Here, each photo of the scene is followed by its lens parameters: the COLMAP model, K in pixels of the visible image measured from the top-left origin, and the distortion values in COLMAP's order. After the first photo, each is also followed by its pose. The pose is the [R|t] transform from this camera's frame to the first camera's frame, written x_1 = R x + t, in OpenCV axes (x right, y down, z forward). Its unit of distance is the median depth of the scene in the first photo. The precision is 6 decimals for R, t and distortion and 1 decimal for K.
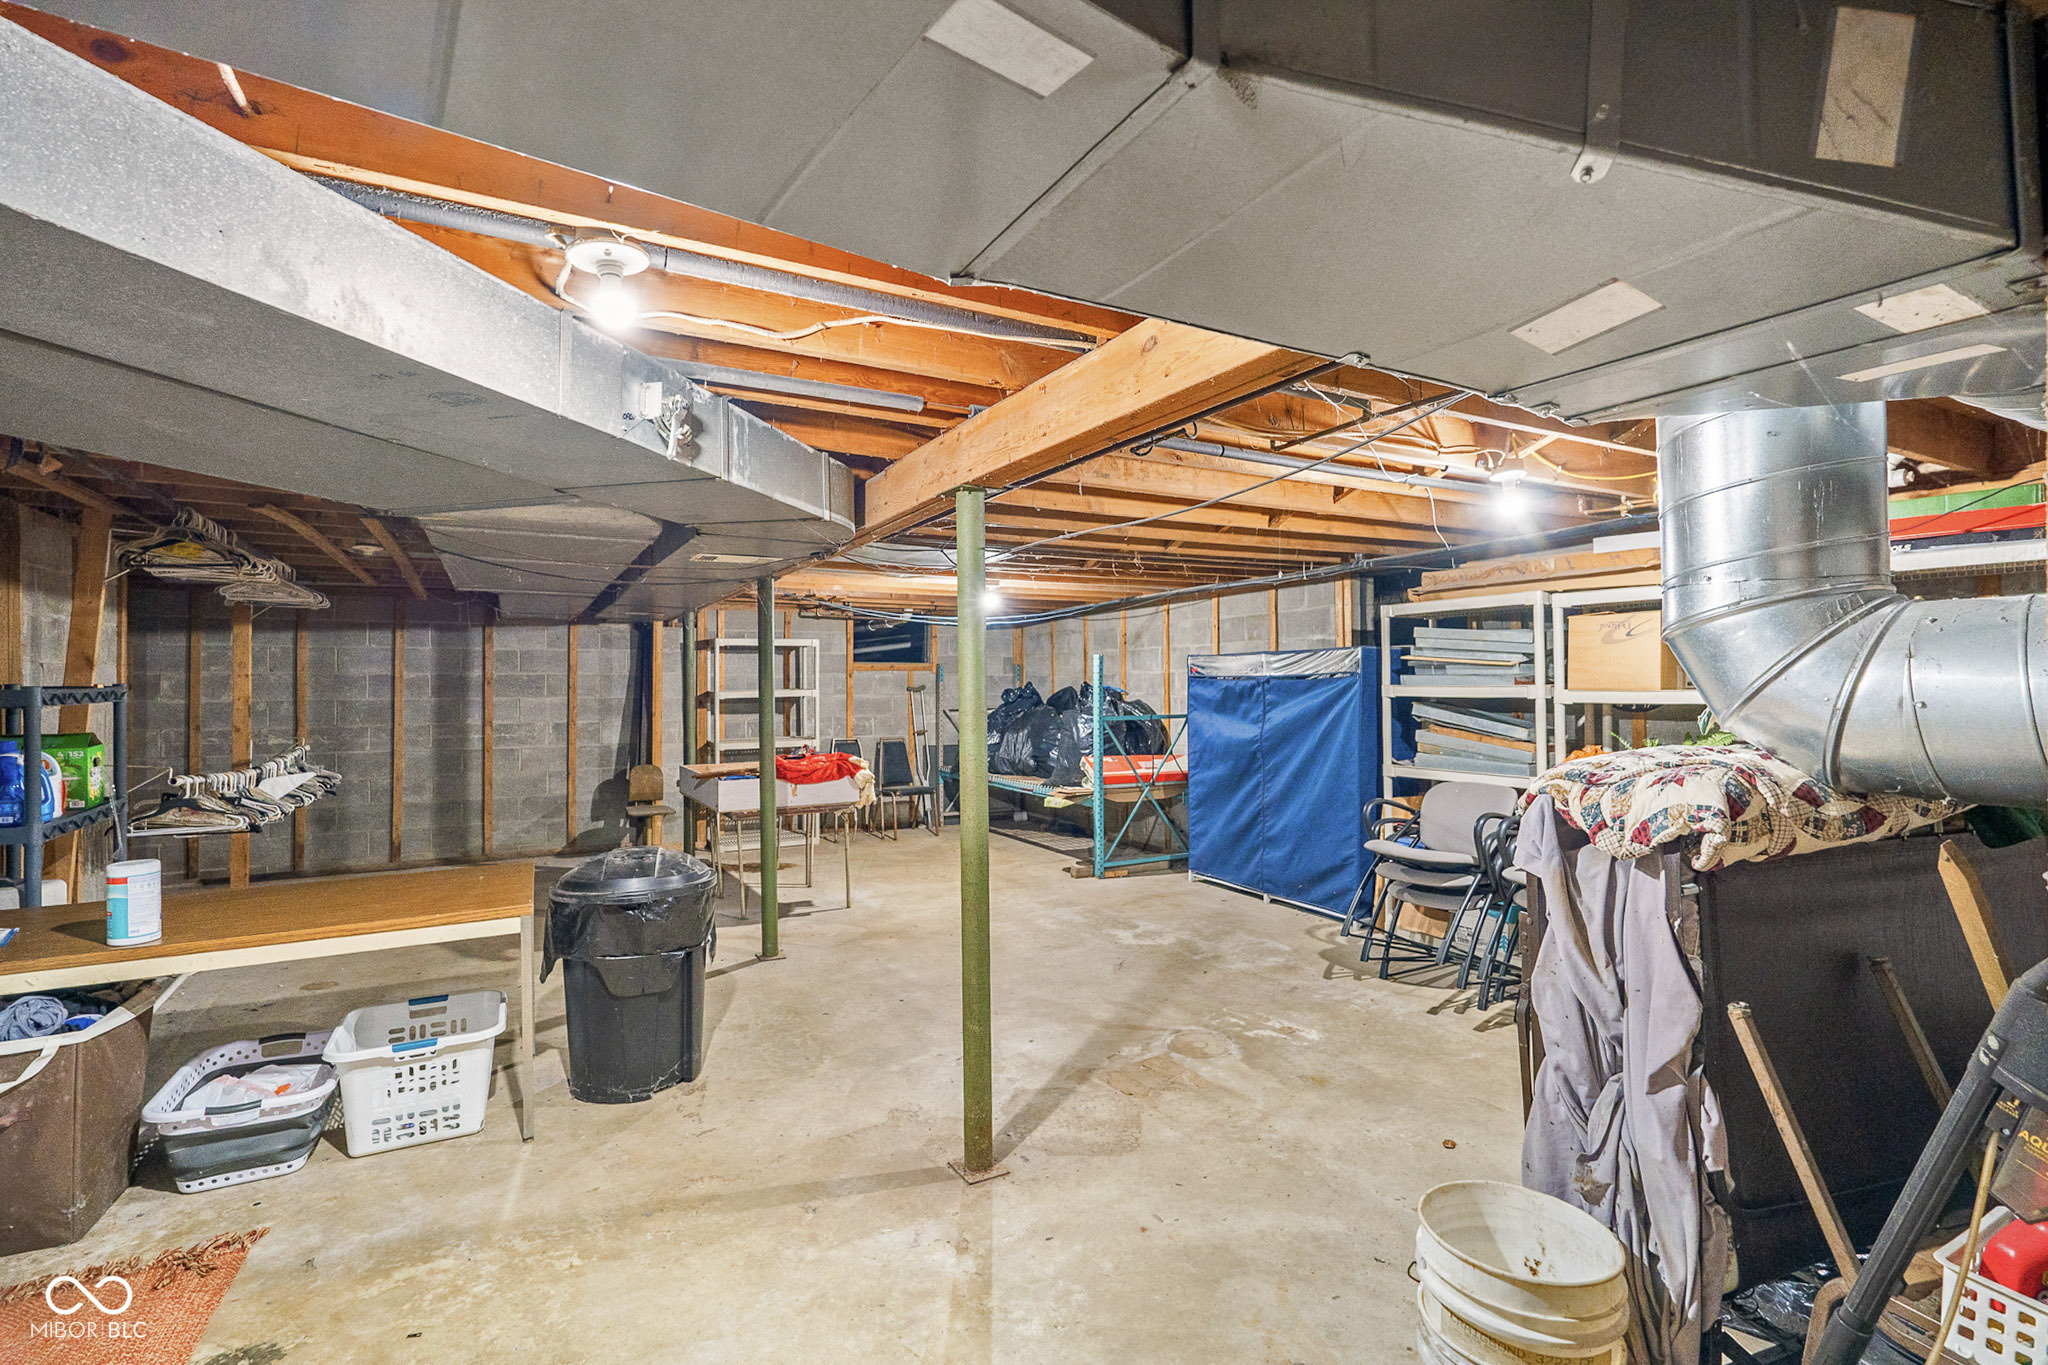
lens RADIAL K [[948.1, 0, 1019.8], [0, 948.1, 677.7], [0, 0, 1]] dist [0.001040, -0.000153]
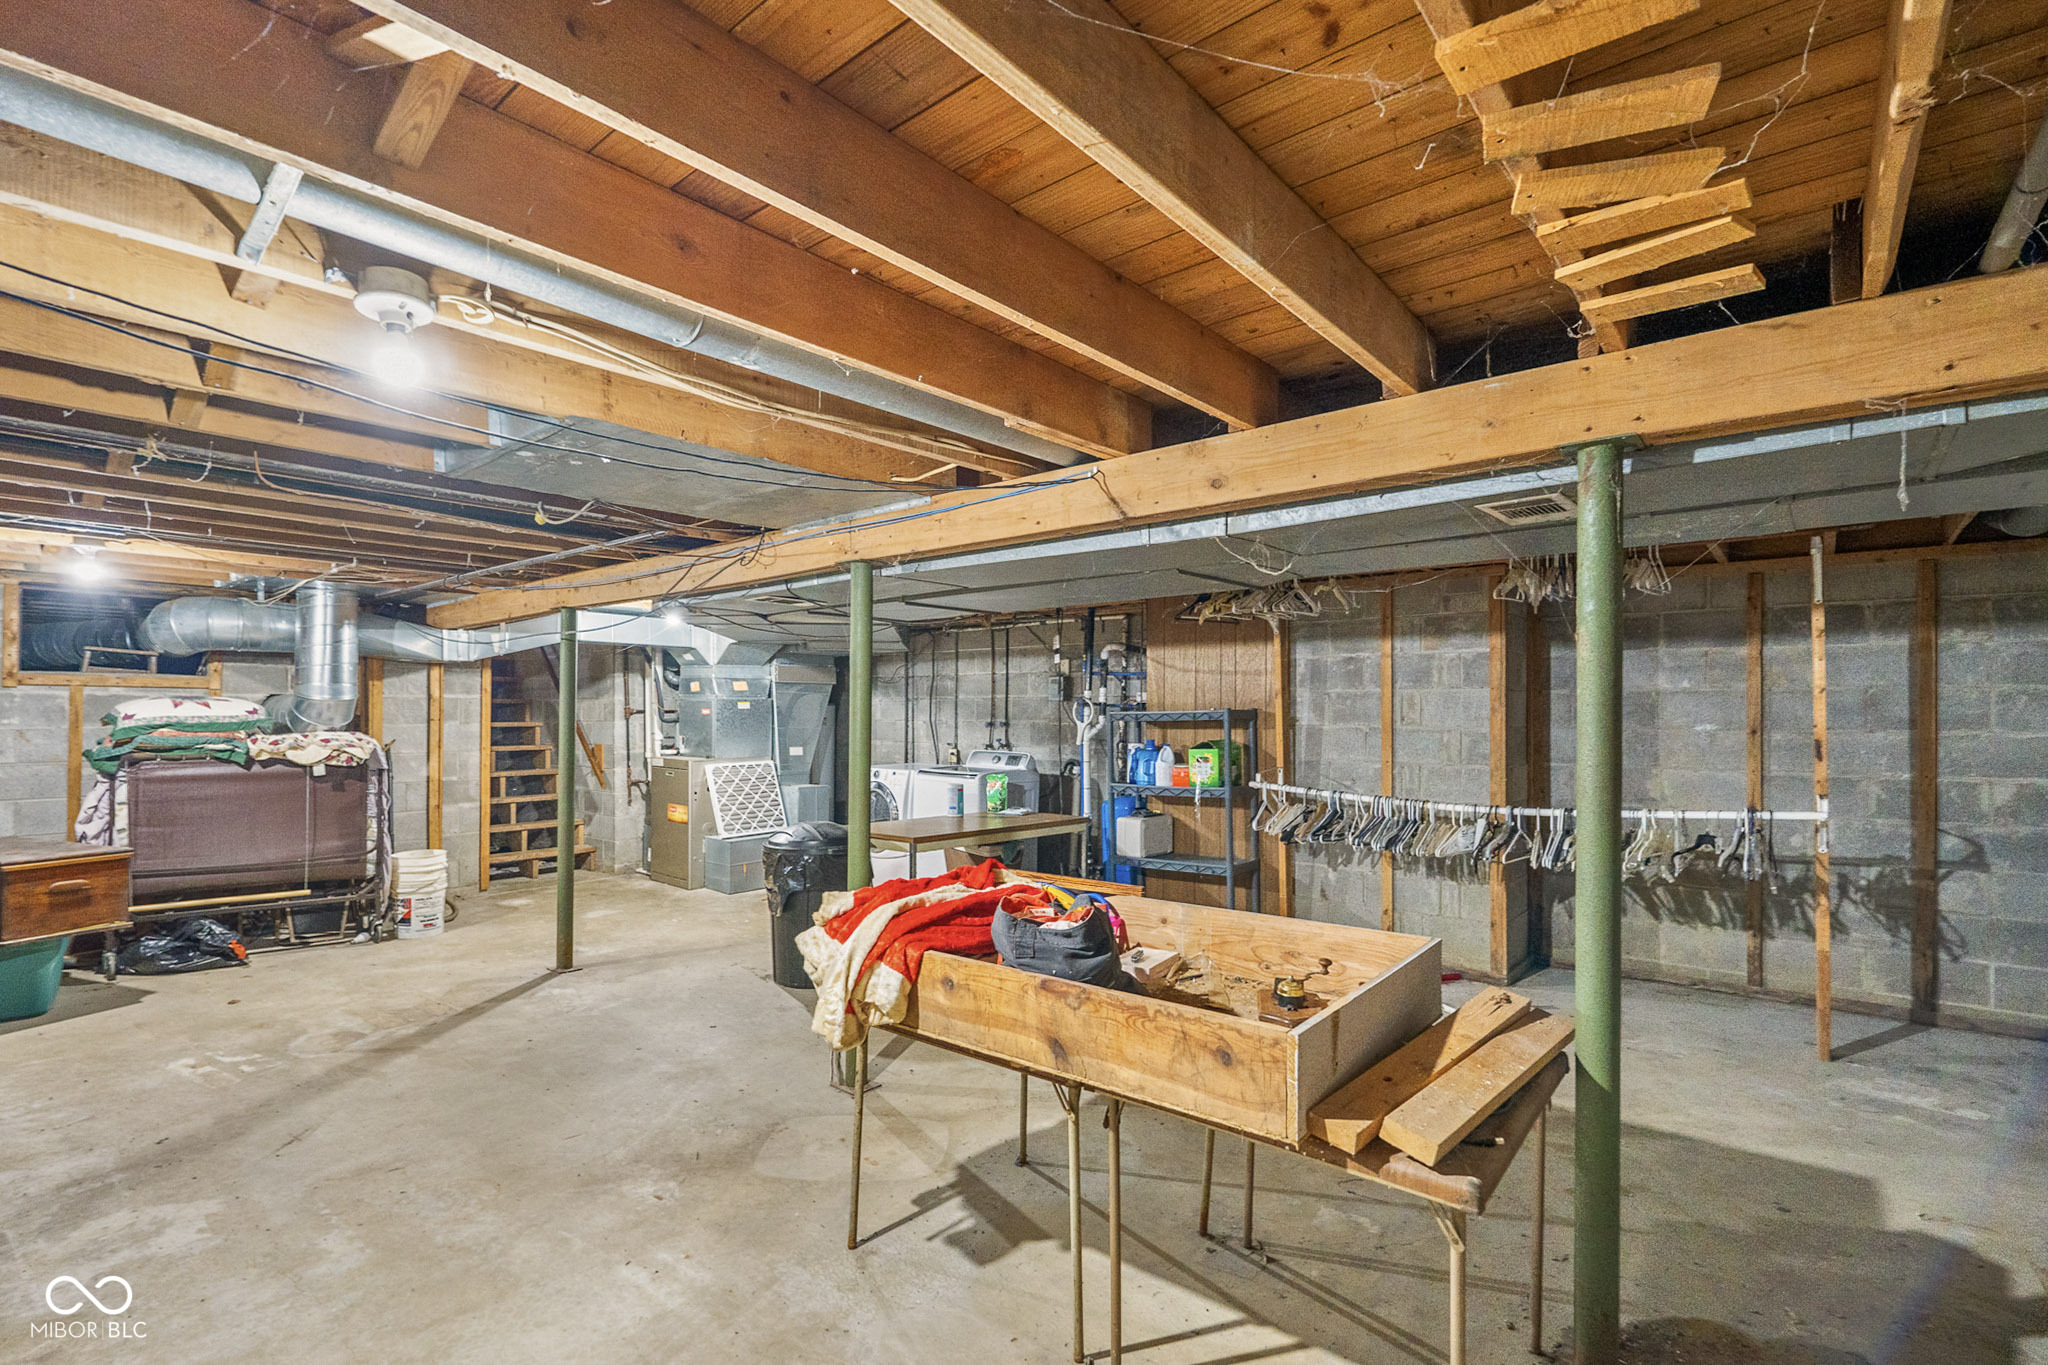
lens RADIAL K [[957.7, 0, 1028.7], [0, 957.7, 712.4], [0, 0, 1]] dist [0.004362, 0.000167]
pose [[-0.935366, 0.005152, -0.353643, -0.089787], [0.006407, 0.999977, -0.002378, 0.007774], [0.353622, -0.004490, -0.935378, 1.190601]]
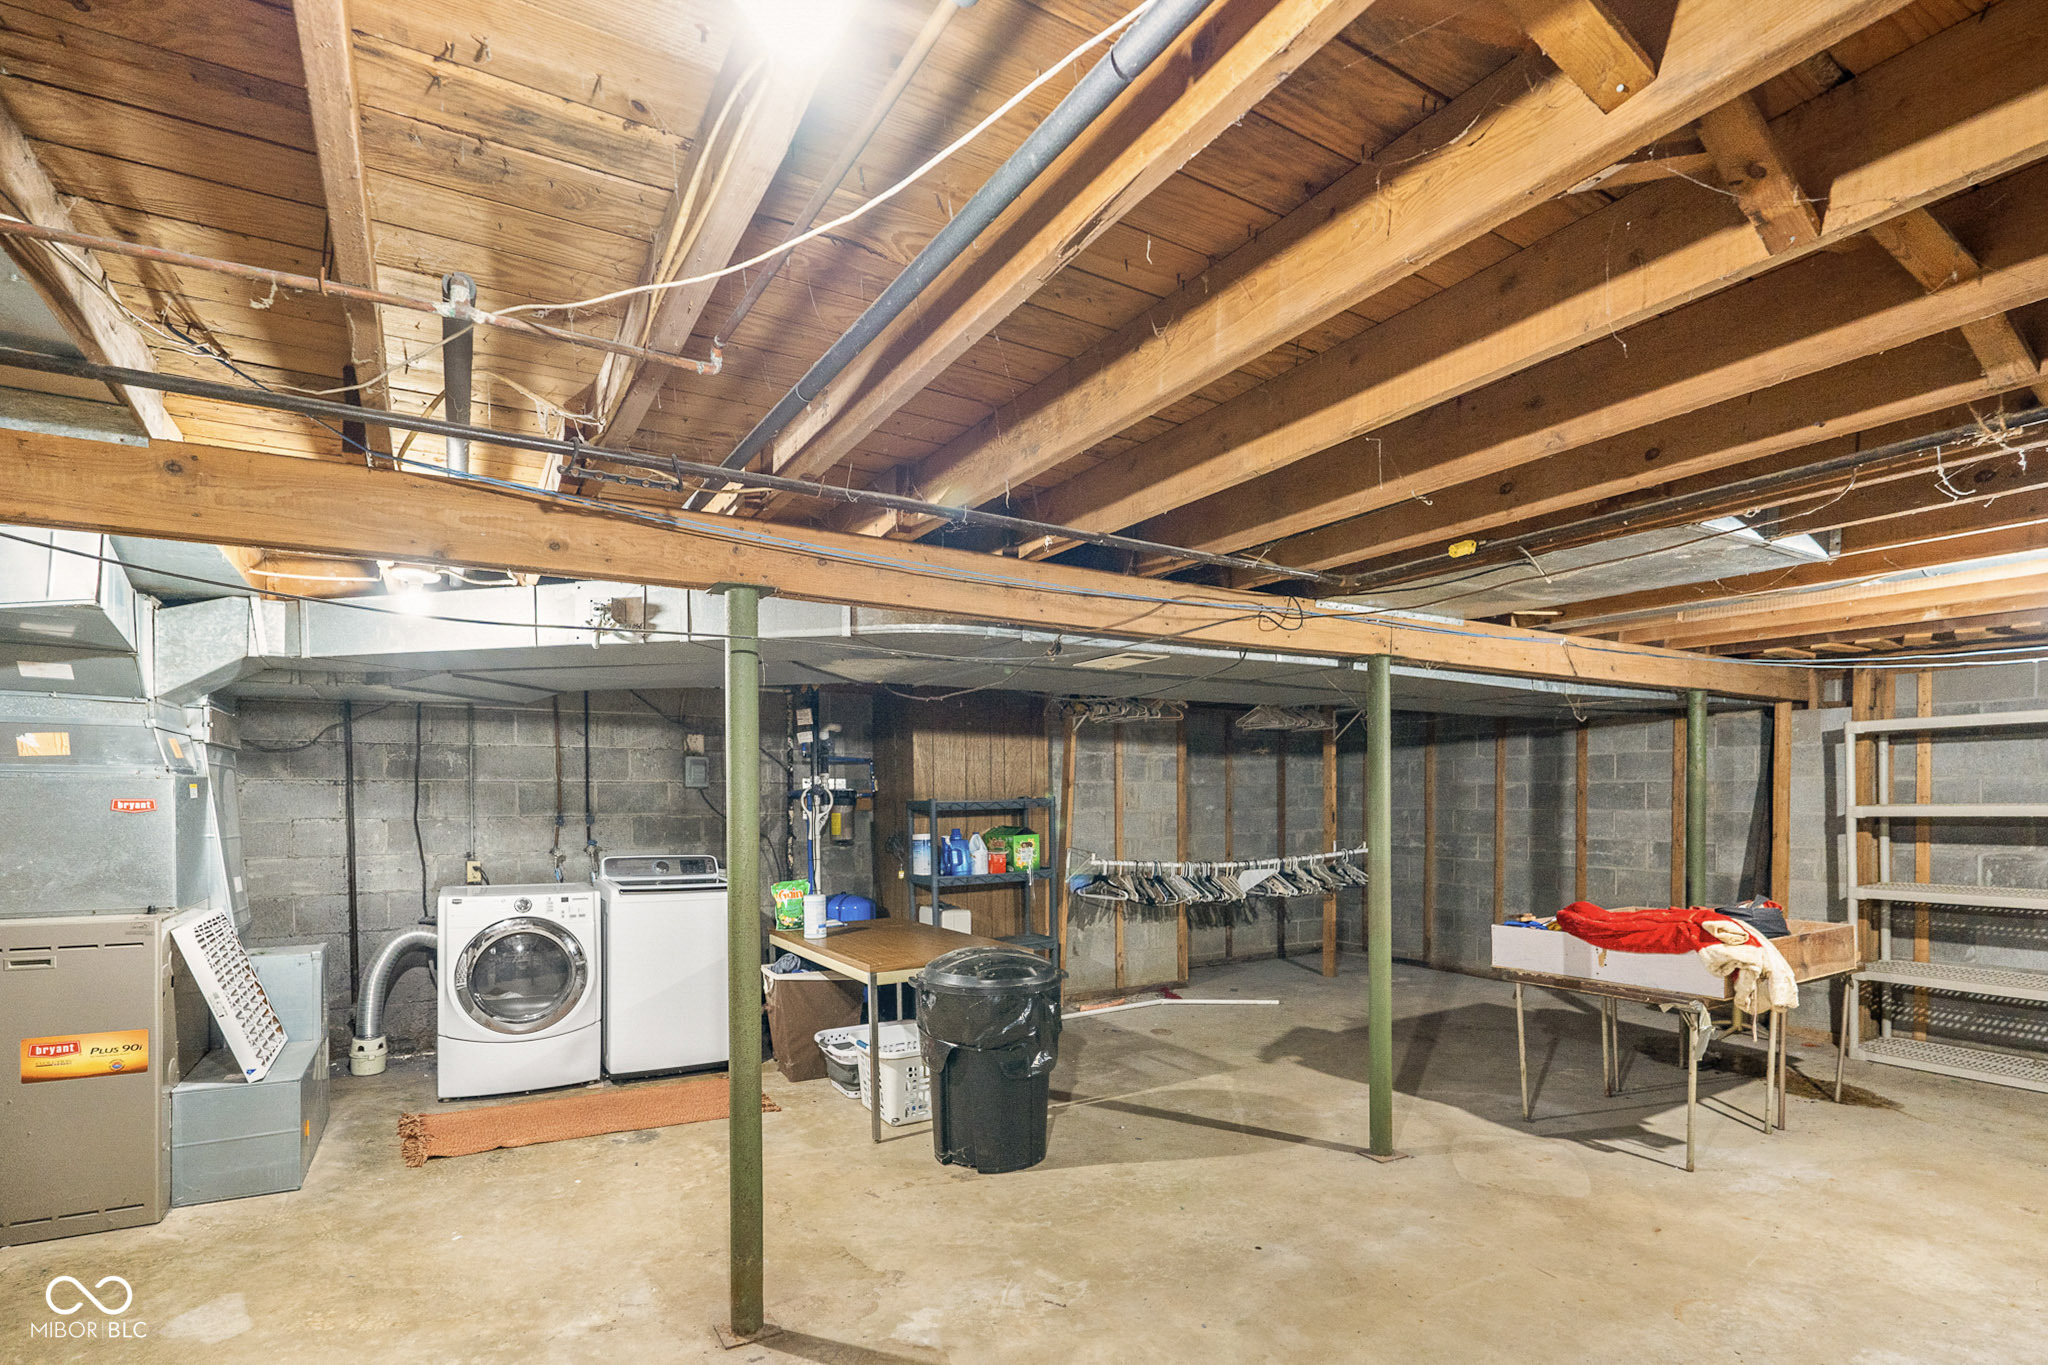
lens RADIAL K [[966.6, 0, 1023.6], [0, 966.6, 793.9], [0, 0, 1]] dist [0.002508, 0.000210]
pose [[0.032445, 0.000592, -0.999473, 0.343708], [0.010116, 0.999948, 0.000920, 0.000504], [0.999422, -0.010141, 0.032437, 0.475134]]
